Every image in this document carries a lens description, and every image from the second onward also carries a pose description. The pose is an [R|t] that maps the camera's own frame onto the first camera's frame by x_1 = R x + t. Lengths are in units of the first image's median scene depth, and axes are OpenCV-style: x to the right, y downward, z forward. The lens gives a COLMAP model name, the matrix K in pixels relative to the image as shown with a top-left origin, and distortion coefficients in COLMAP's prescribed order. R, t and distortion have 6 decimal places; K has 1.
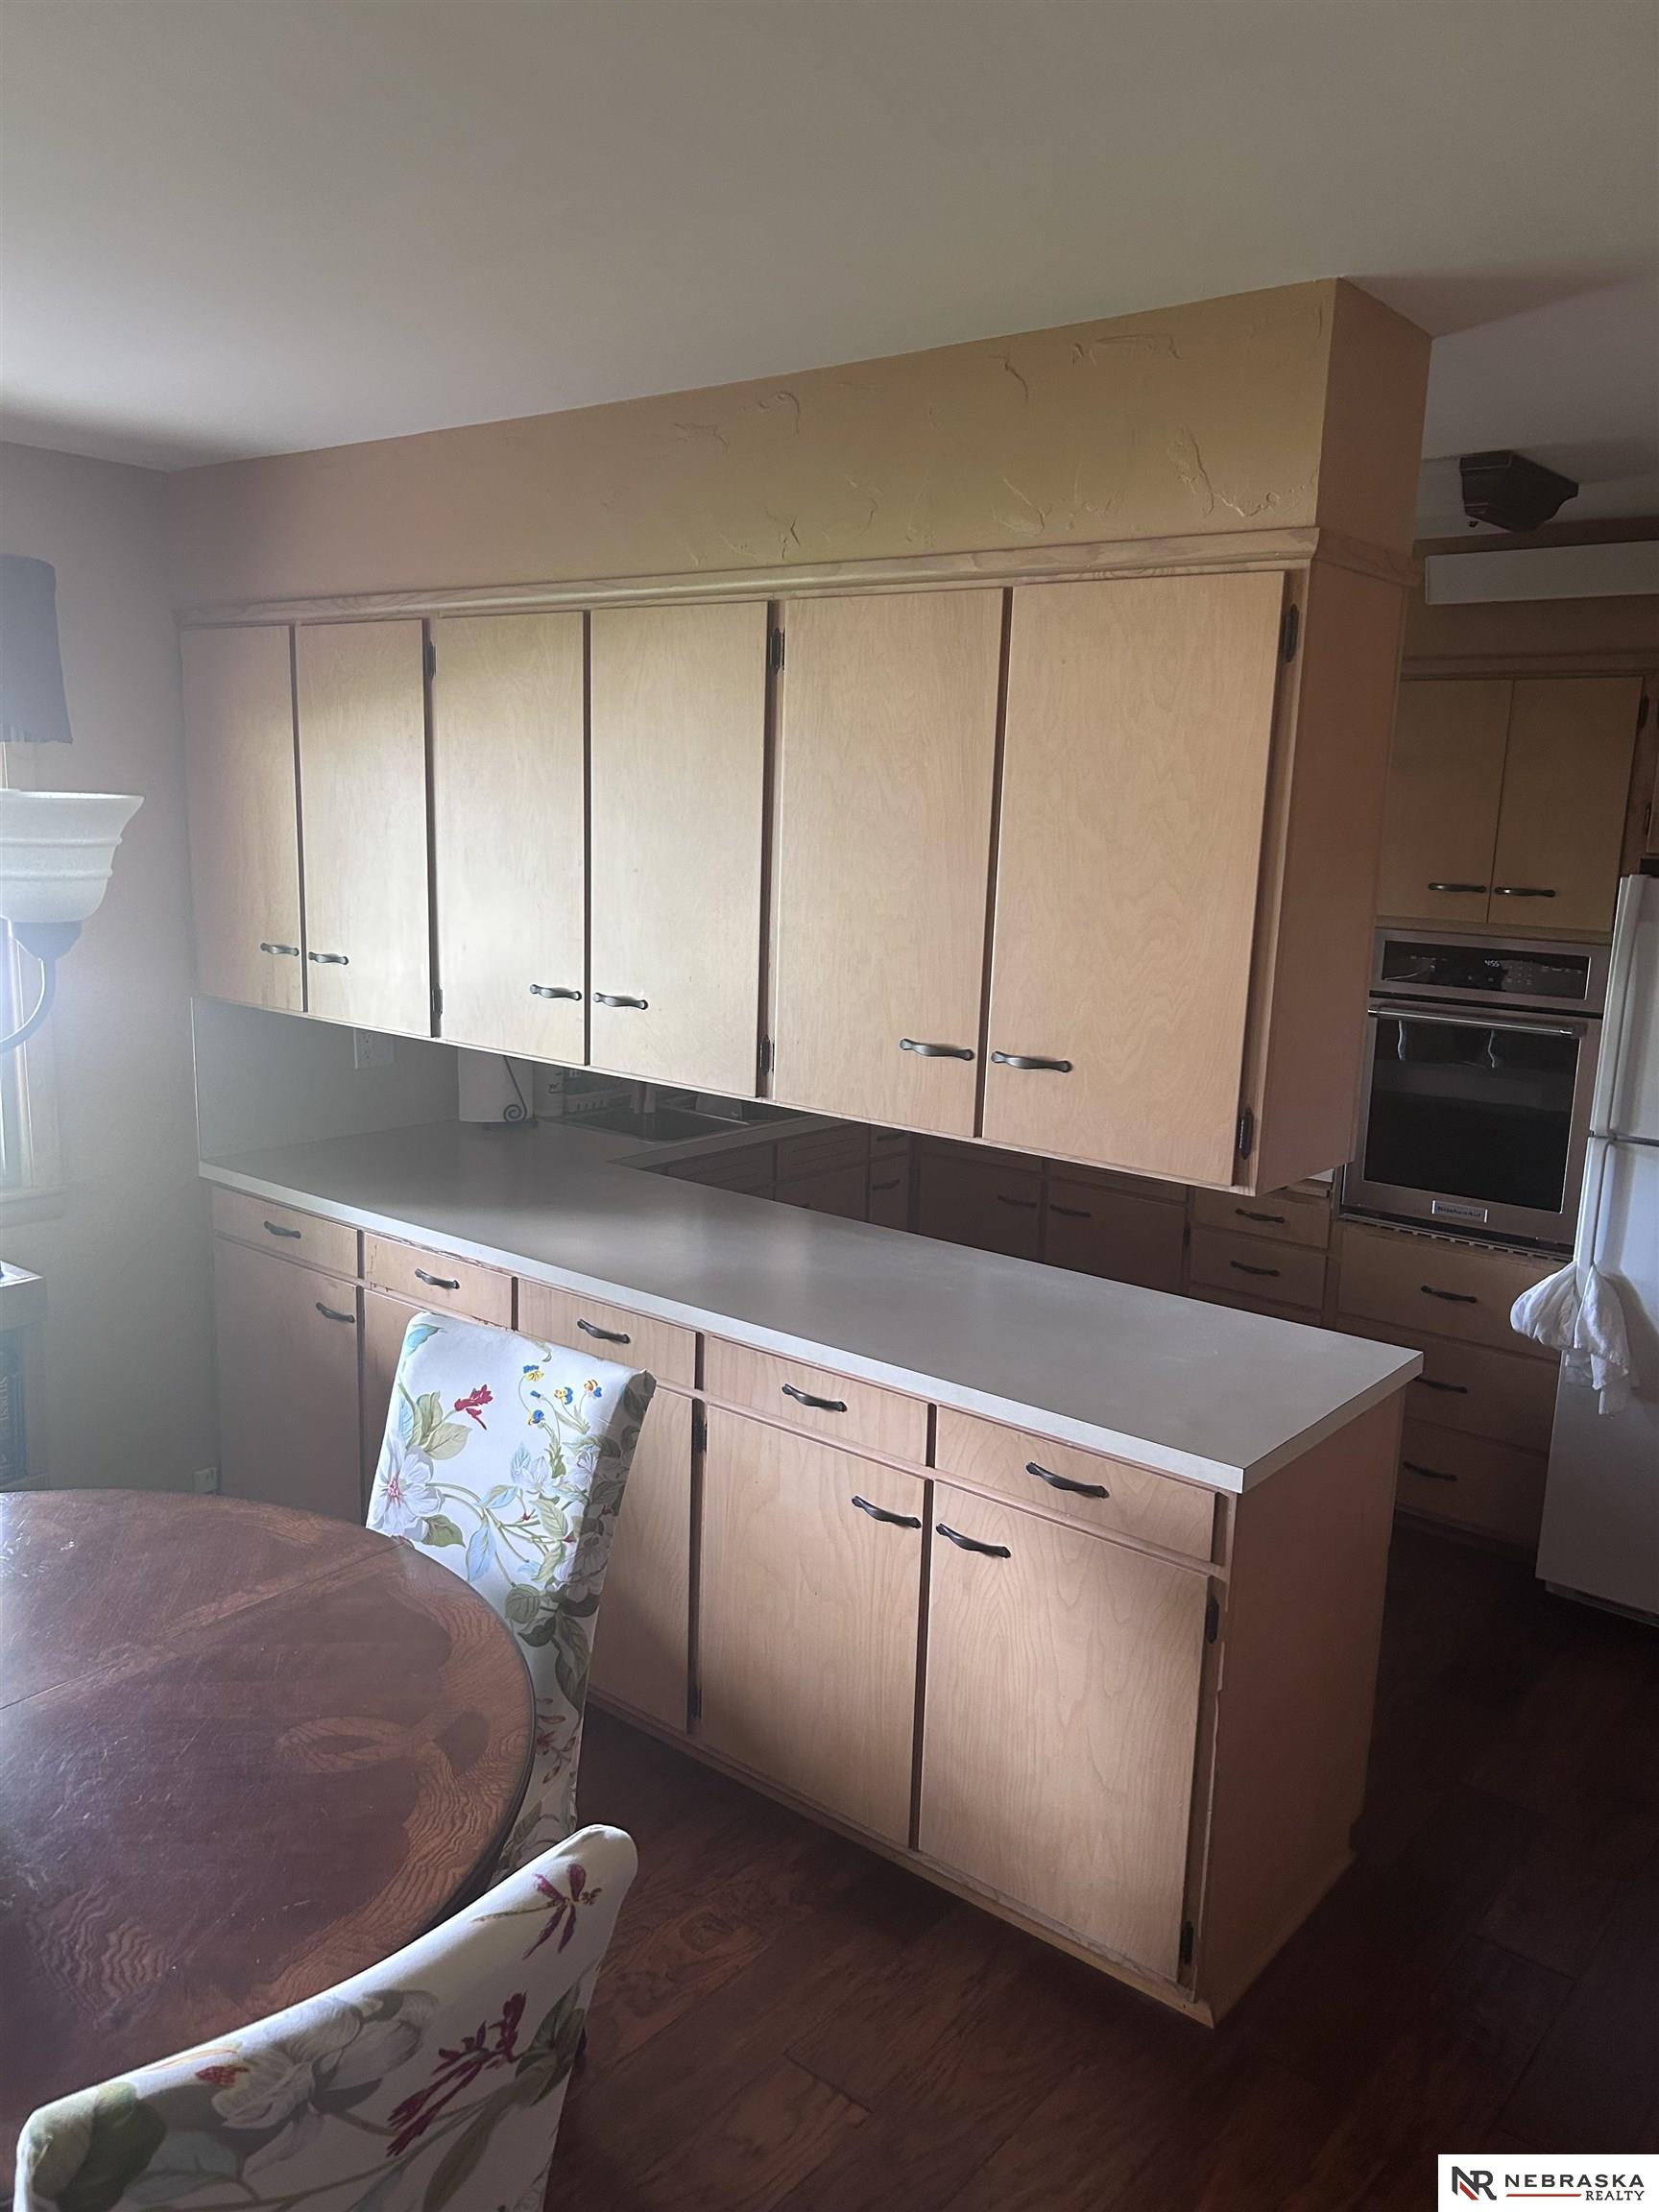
lens RADIAL K [[1663.2, 0, 829.3], [0, 1663.2, 1106.0], [0, 0, 1]] dist [0.021530, -0.024213]
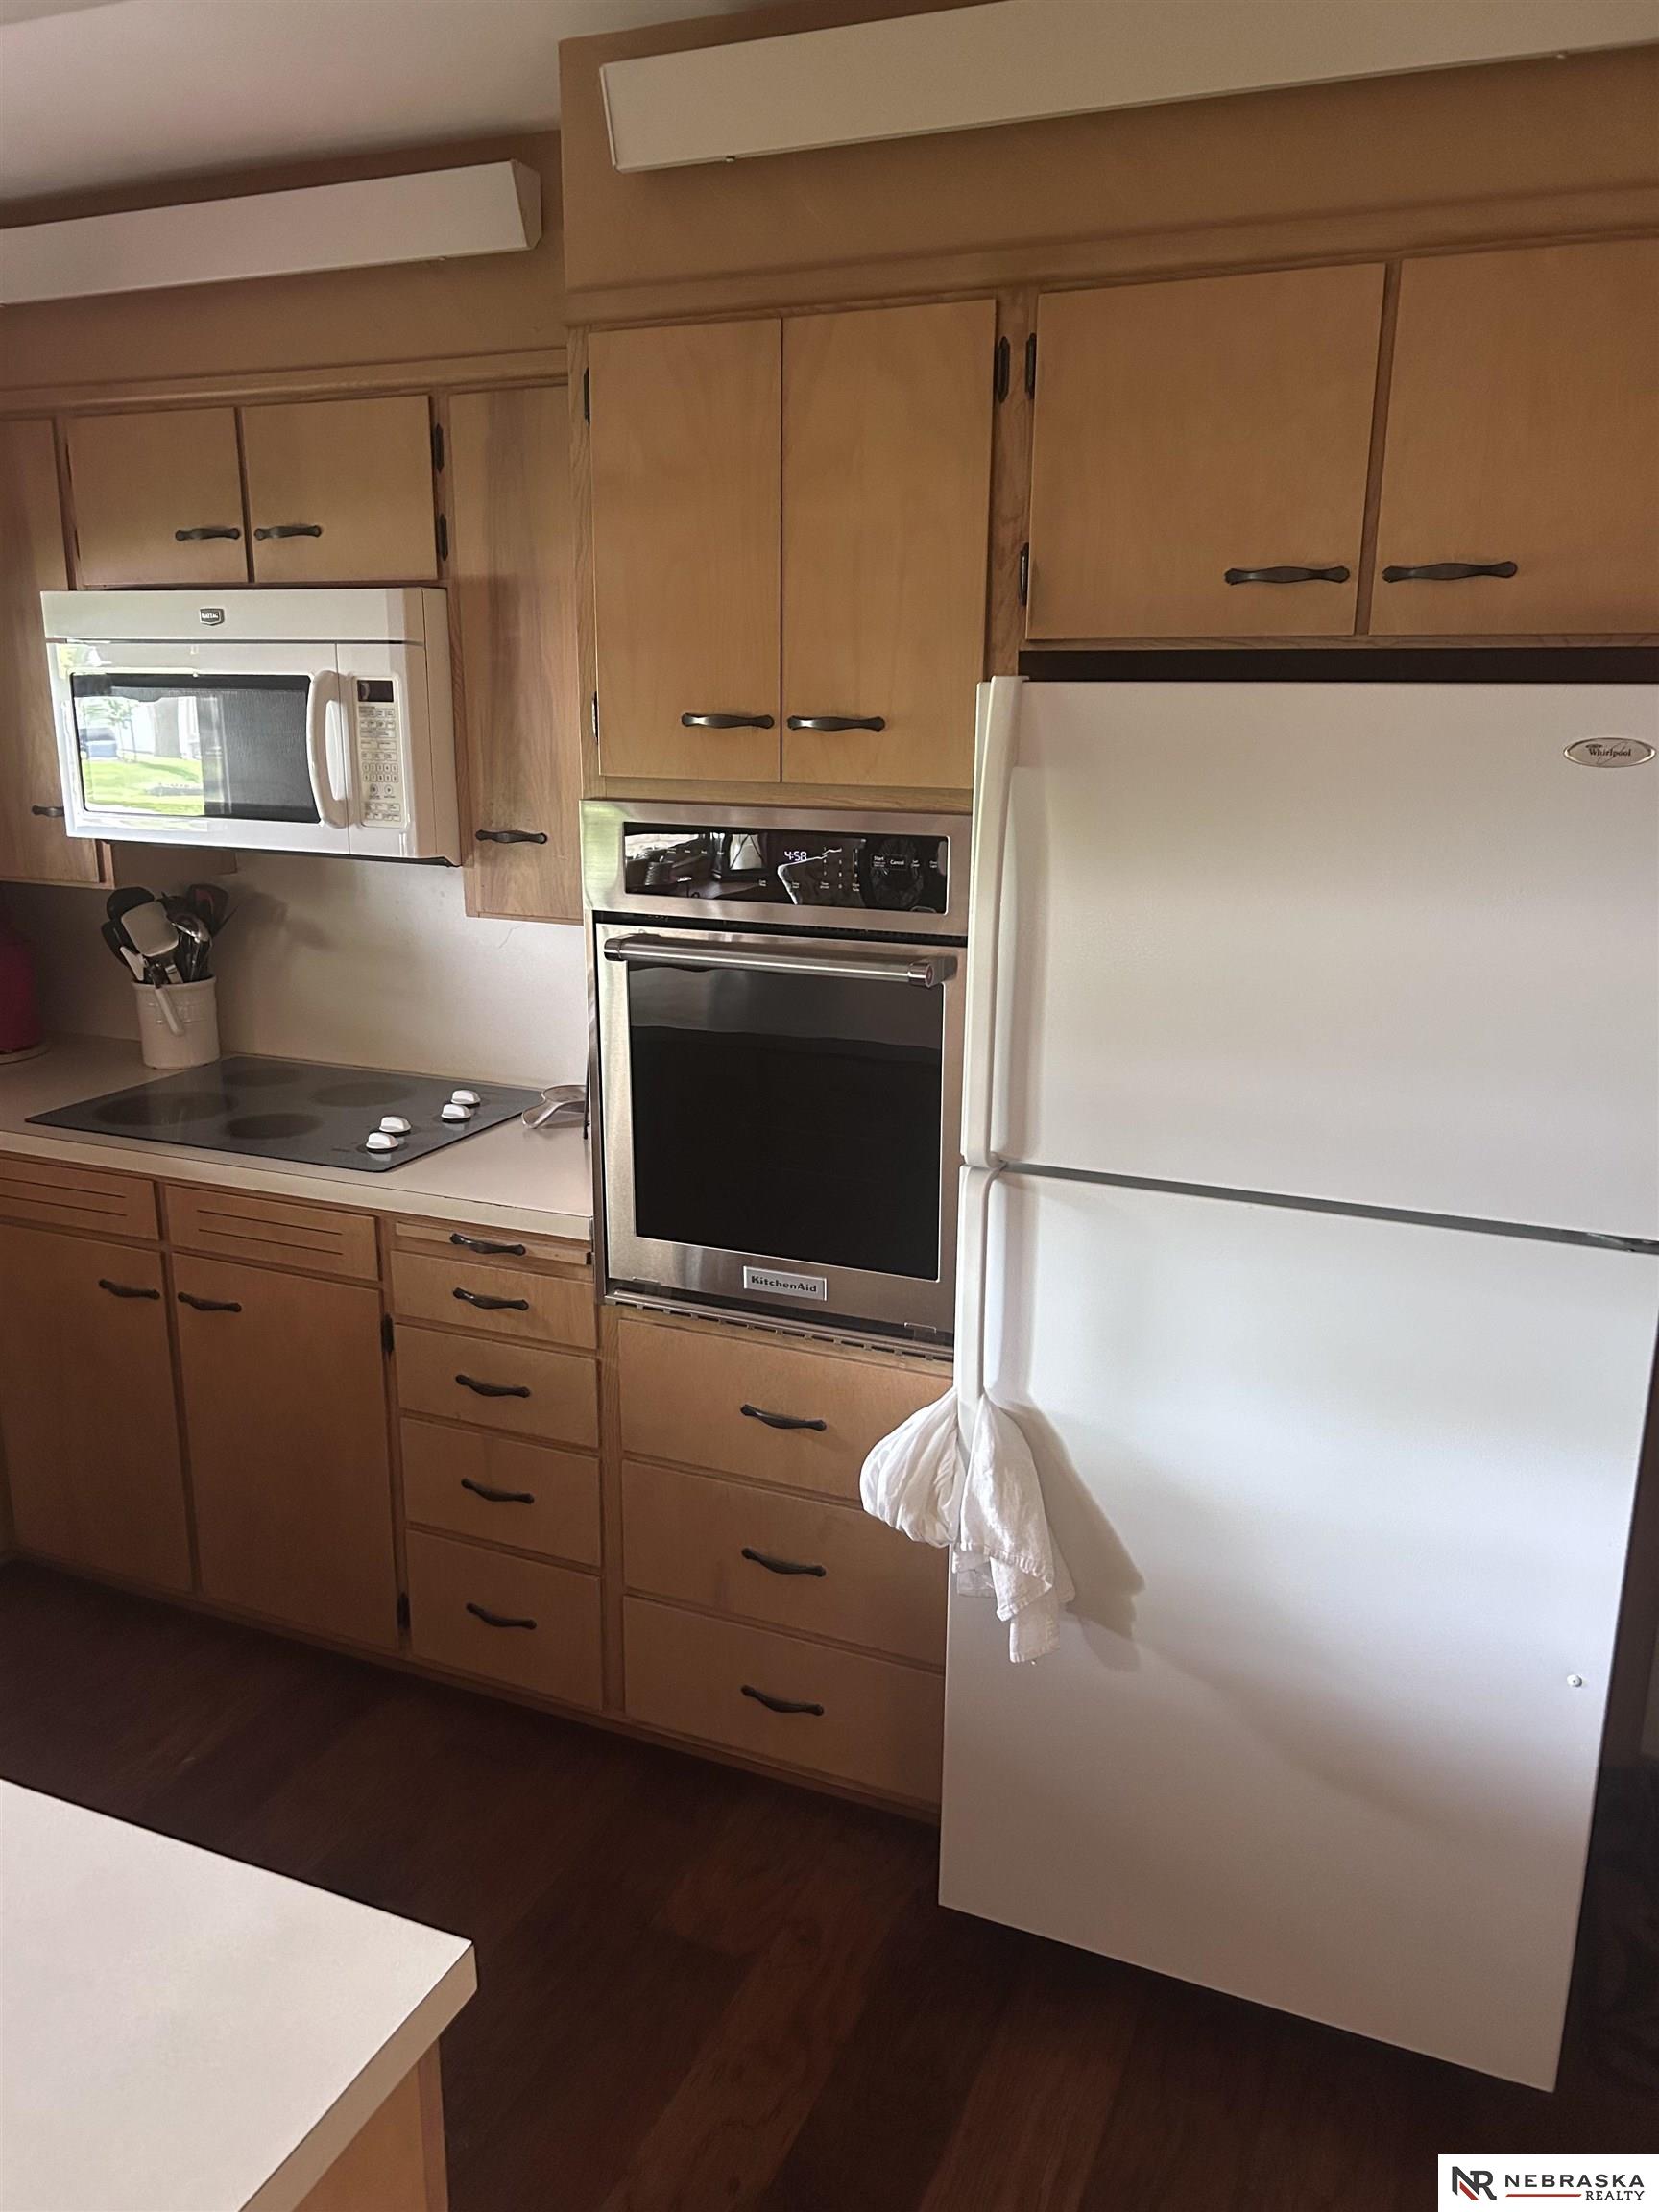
lens RADIAL K [[1663.2, 0, 821.3], [0, 1663.2, 1108.4], [0, 0, 1]] dist [0.021530, -0.024213]
pose [[0.959290, -0.089476, 0.267874, 0.263802], [0.073610, 0.994917, 0.068721, -0.040619], [-0.272661, -0.046205, 0.961000, 0.483802]]
